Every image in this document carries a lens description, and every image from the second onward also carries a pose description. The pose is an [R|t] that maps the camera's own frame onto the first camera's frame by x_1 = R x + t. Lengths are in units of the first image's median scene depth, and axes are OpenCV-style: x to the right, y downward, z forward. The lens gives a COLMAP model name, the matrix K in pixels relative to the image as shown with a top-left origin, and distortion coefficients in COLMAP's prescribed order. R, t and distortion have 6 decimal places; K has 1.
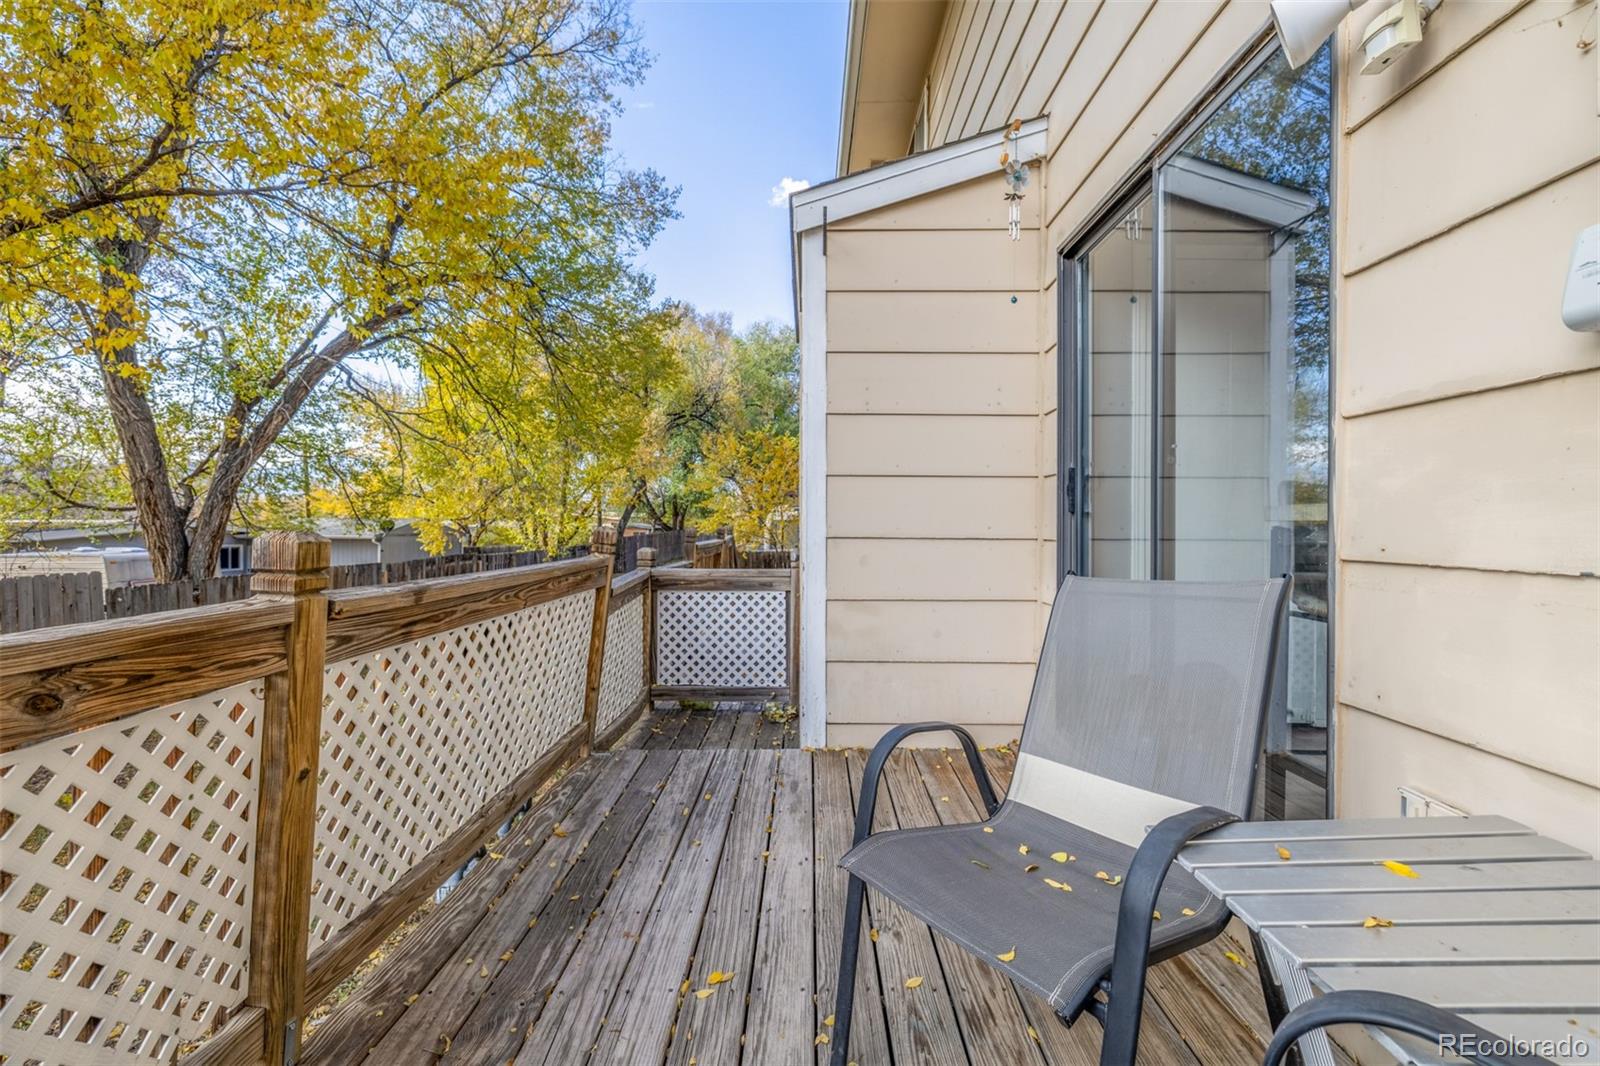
lens RADIAL K [[664.4, 0, 801.5], [0, 664.4, 527.1], [0, 0, 1]] dist [-0.003656, 0.000412]
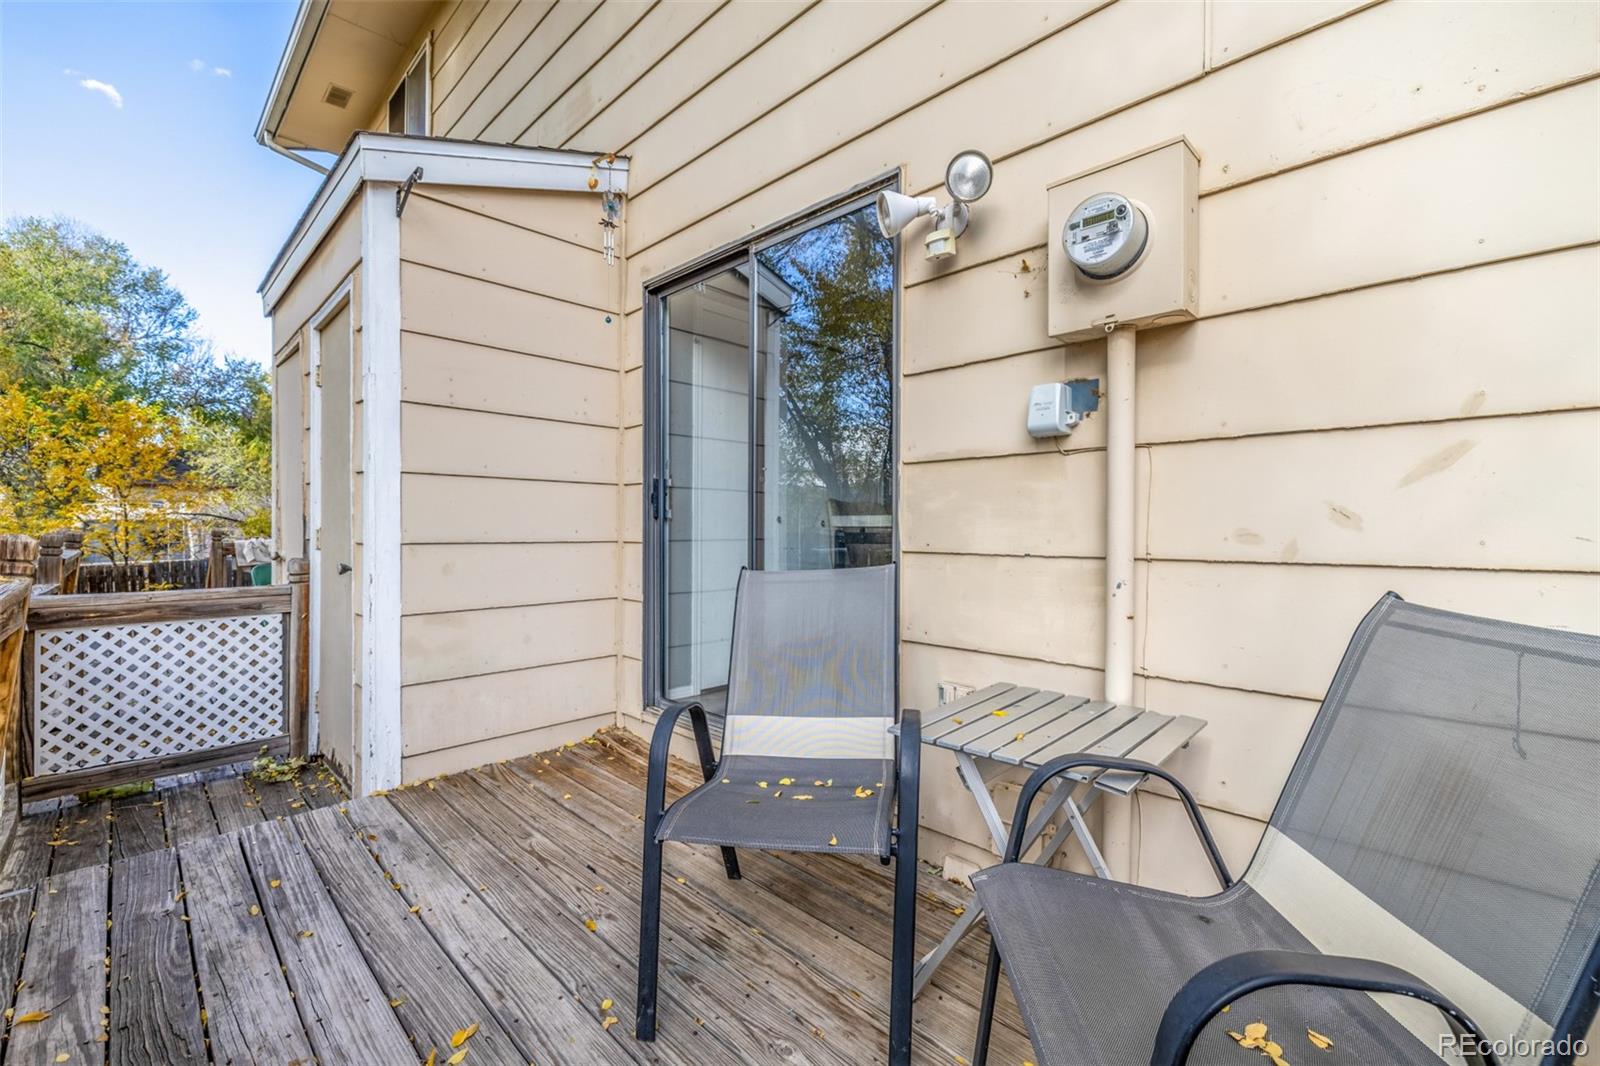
lens RADIAL K [[664.4, 0, 799.5], [0, 664.4, 531.3], [0, 0, 1]] dist [-0.003656, 0.000412]
pose [[0.695962, -0.005770, 0.718056, -0.223913], [0.002796, 0.999982, 0.005326, -0.003787], [-0.718073, -0.001699, 0.695965, 0.024810]]
